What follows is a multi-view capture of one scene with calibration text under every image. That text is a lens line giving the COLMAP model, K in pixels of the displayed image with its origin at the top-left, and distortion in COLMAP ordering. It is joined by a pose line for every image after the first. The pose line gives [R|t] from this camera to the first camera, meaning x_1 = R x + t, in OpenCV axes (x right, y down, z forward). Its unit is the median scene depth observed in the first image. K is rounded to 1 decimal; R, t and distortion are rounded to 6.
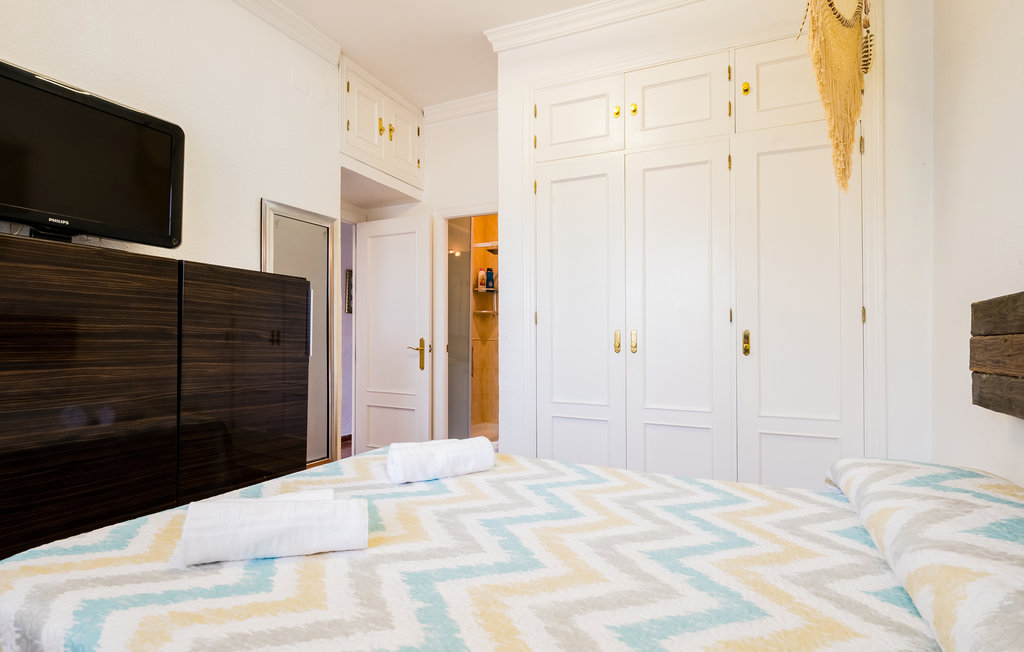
lens RADIAL K [[516.7, 0, 512.2], [0, 516.7, 330.4], [0, 0, 1]] dist [0.000167, -0.000292]
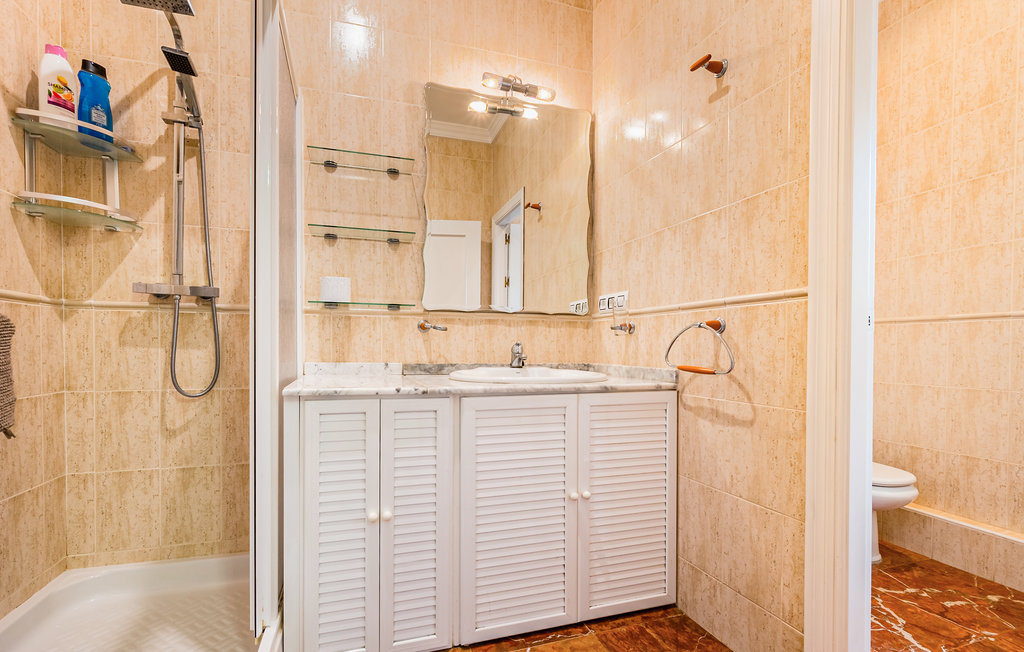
lens RADIAL K [[446.7, 0, 511.3], [0, 446.7, 328.8], [0, 0, 1]] dist [-0.000172, -0.000002]
pose [[0.737933, -0.001395, 0.674873, -0.040146], [-0.015319, 0.999706, 0.018817, 0.026320], [-0.674701, -0.024224, 0.737694, 0.644323]]
